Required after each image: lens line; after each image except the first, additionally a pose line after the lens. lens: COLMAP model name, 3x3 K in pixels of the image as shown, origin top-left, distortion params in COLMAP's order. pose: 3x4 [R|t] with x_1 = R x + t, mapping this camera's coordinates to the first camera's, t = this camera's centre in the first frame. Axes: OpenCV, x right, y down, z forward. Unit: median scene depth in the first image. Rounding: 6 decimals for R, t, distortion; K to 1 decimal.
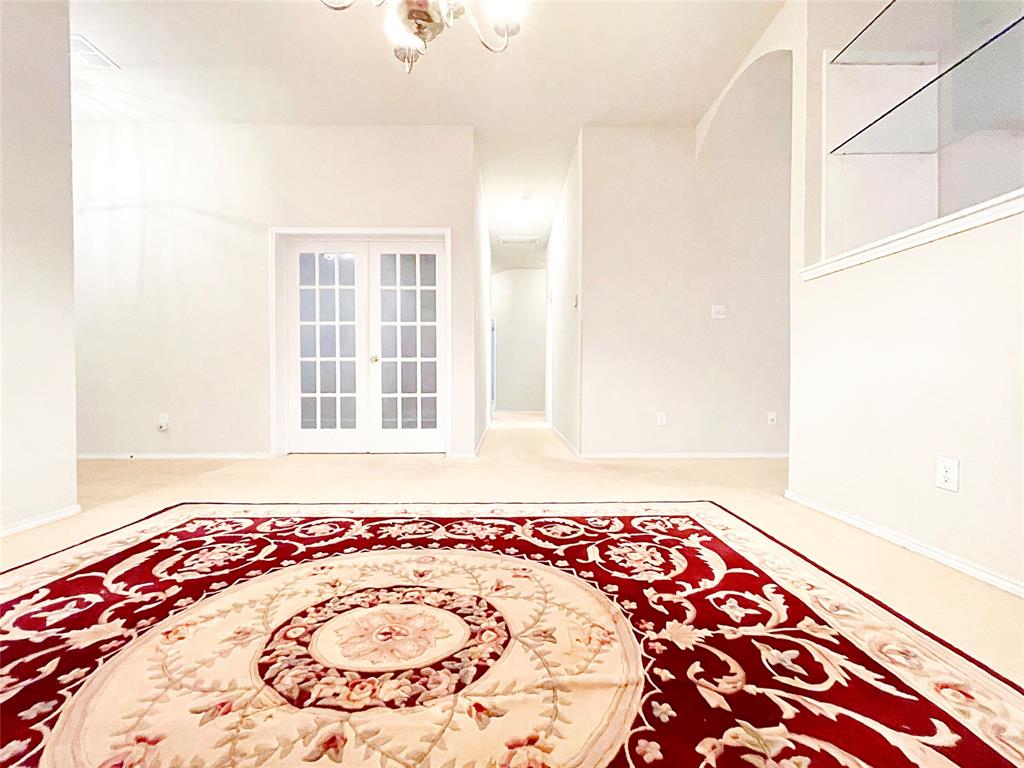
lens RADIAL K [[411.0, 0, 508.9], [0, 411.0, 388.1], [0, 0, 1]] dist [0.001198, -0.000411]
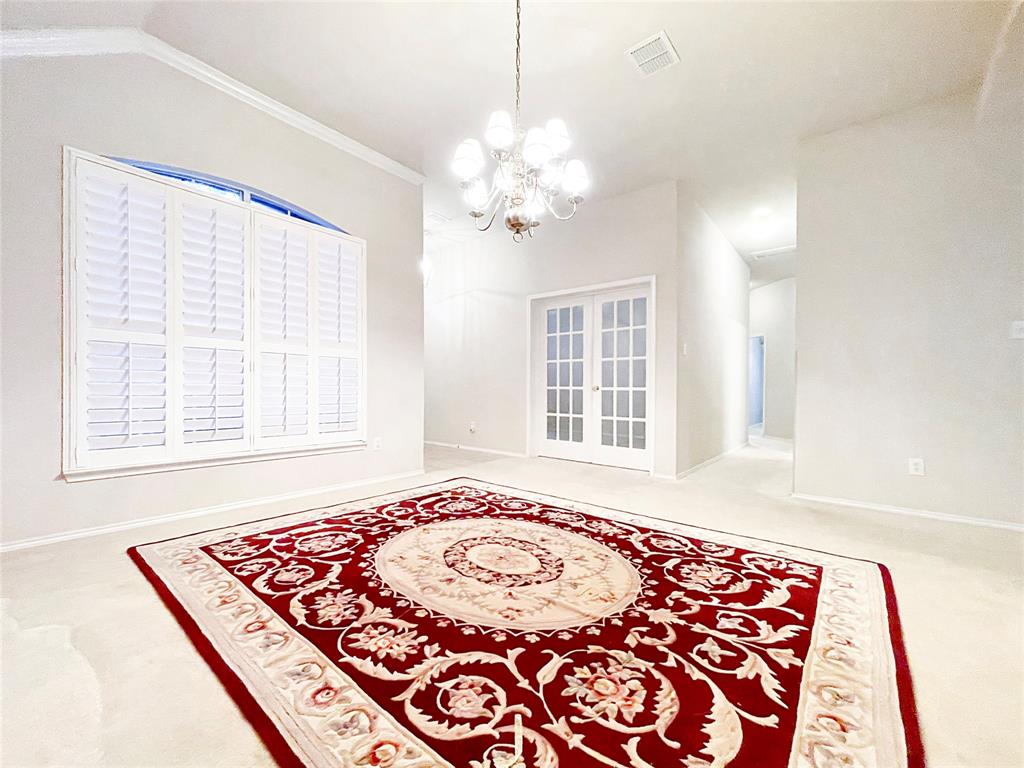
lens RADIAL K [[411.0, 0, 508.9], [0, 411.0, 388.1], [0, 0, 1]] dist [0.001198, -0.000411]
pose [[0.767683, 0.009635, -0.640757, 0.608743], [-0.030045, 0.999329, -0.020969, -0.082729], [0.640125, 0.035349, 0.767457, -0.280785]]
